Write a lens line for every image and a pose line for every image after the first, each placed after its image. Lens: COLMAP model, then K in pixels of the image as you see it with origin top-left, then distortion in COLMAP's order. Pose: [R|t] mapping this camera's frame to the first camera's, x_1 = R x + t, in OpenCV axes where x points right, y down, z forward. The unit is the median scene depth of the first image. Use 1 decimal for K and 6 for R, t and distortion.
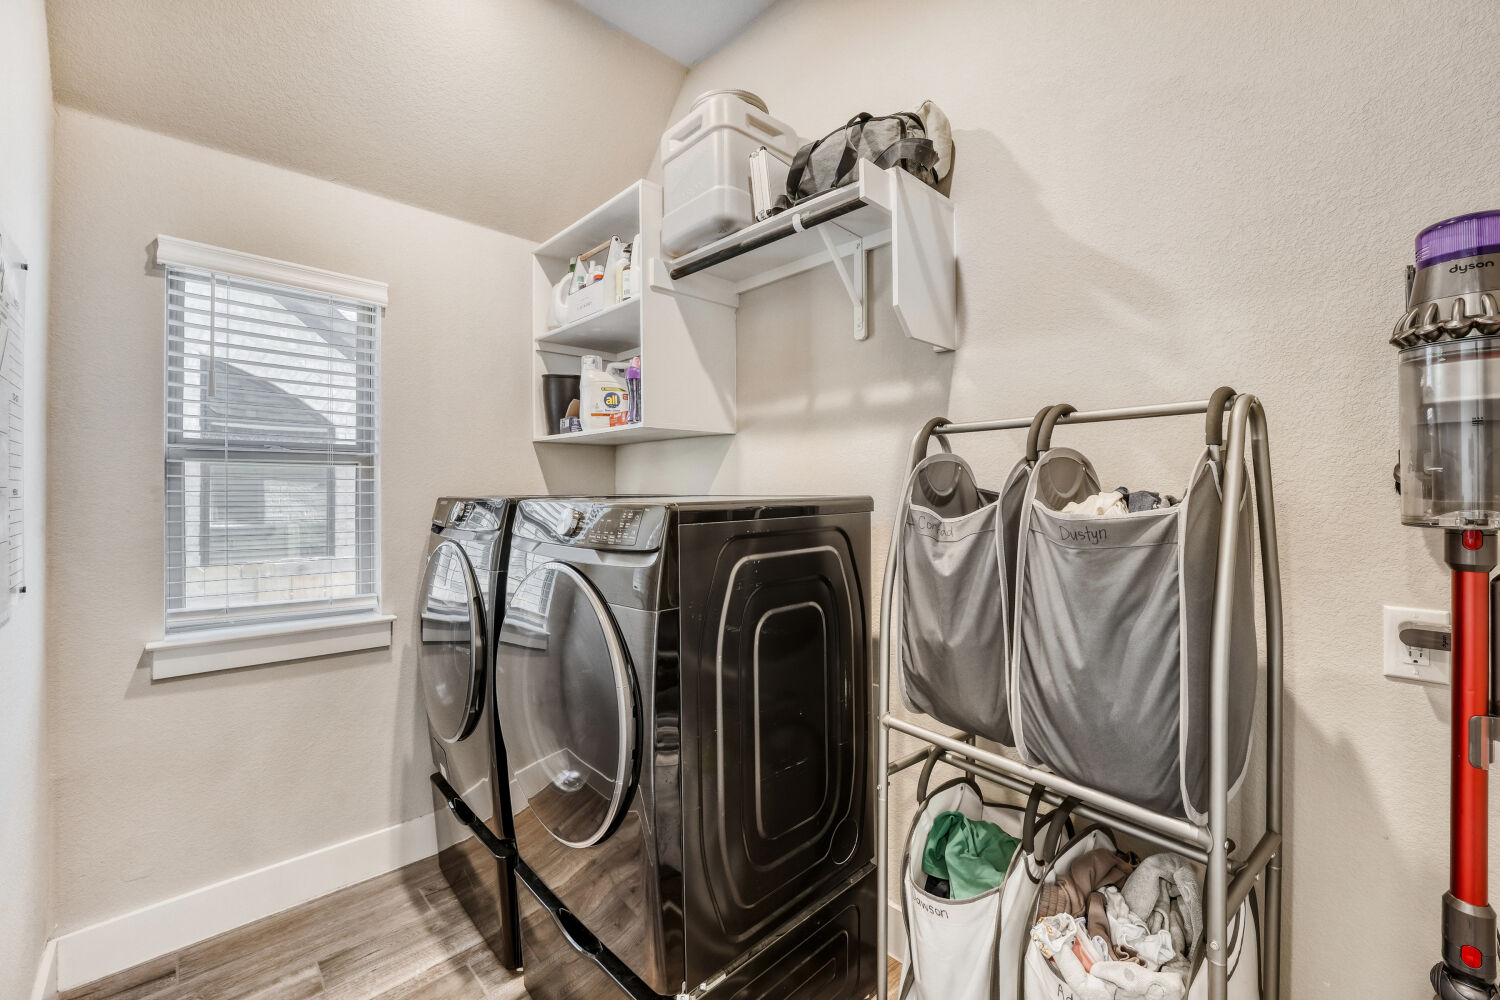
lens RADIAL K [[600.9, 0, 741.5], [0, 600.9, 484.1], [0, 0, 1]] dist [-0.016671, -0.000390]
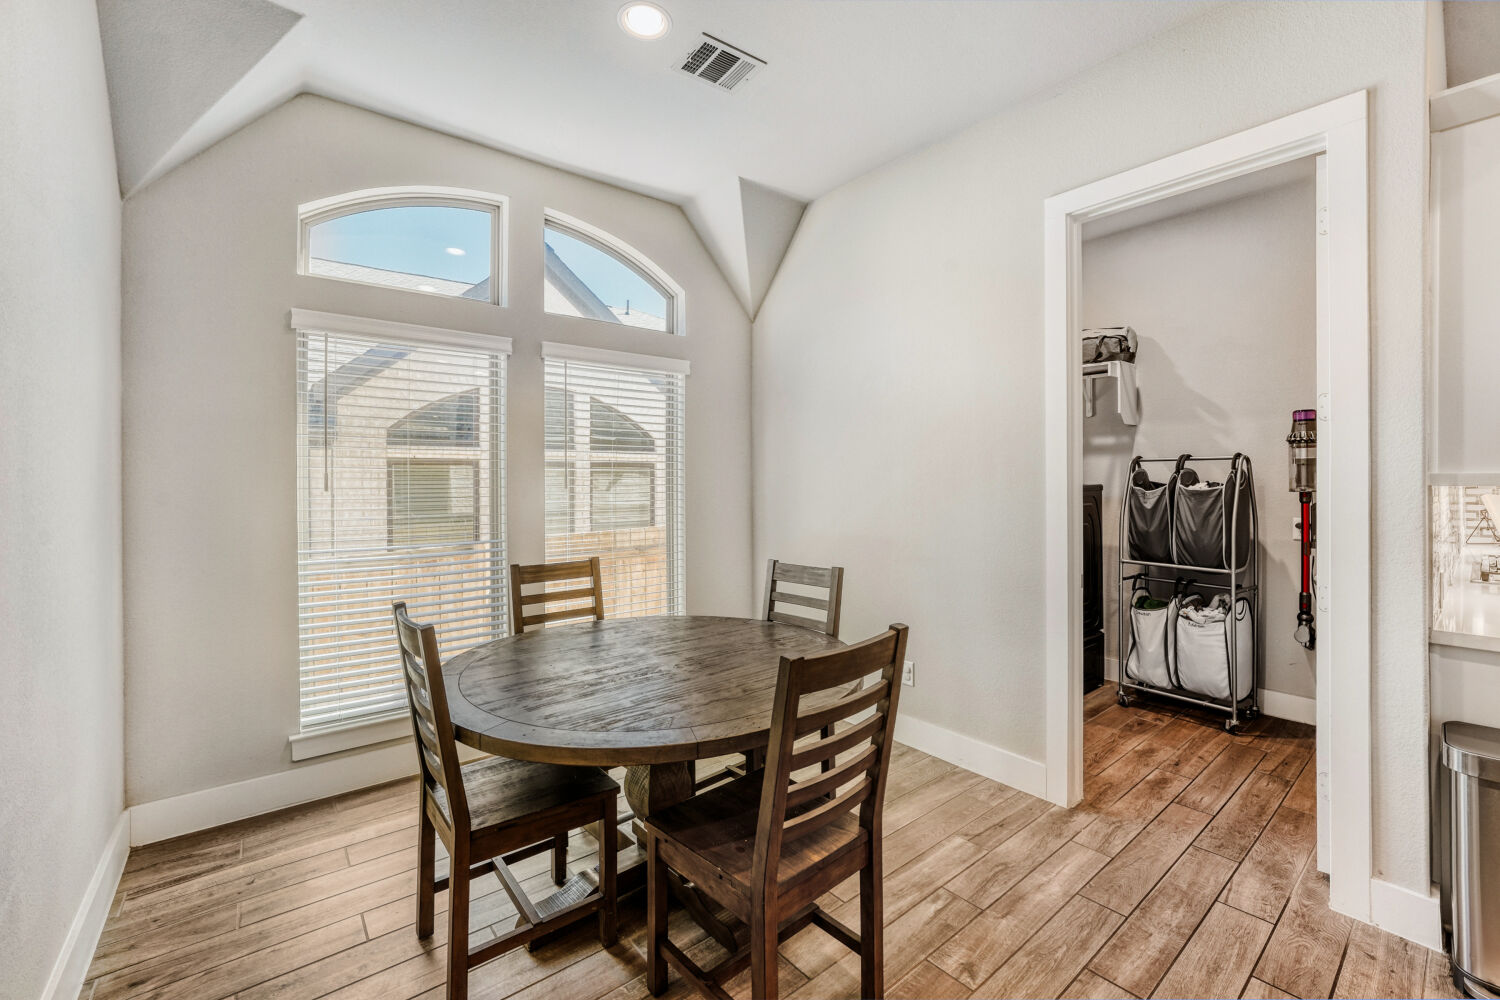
lens RADIAL K [[629.6, 0, 750.1], [0, 629.6, 484.9], [0, 0, 1]] dist [-0.000847, 0.000087]
pose [[0.997934, 0.001544, -0.064227, -1.558704], [-0.001062, 0.999971, 0.007533, 0.003547], [0.064236, -0.007449, 0.997907, -2.472493]]
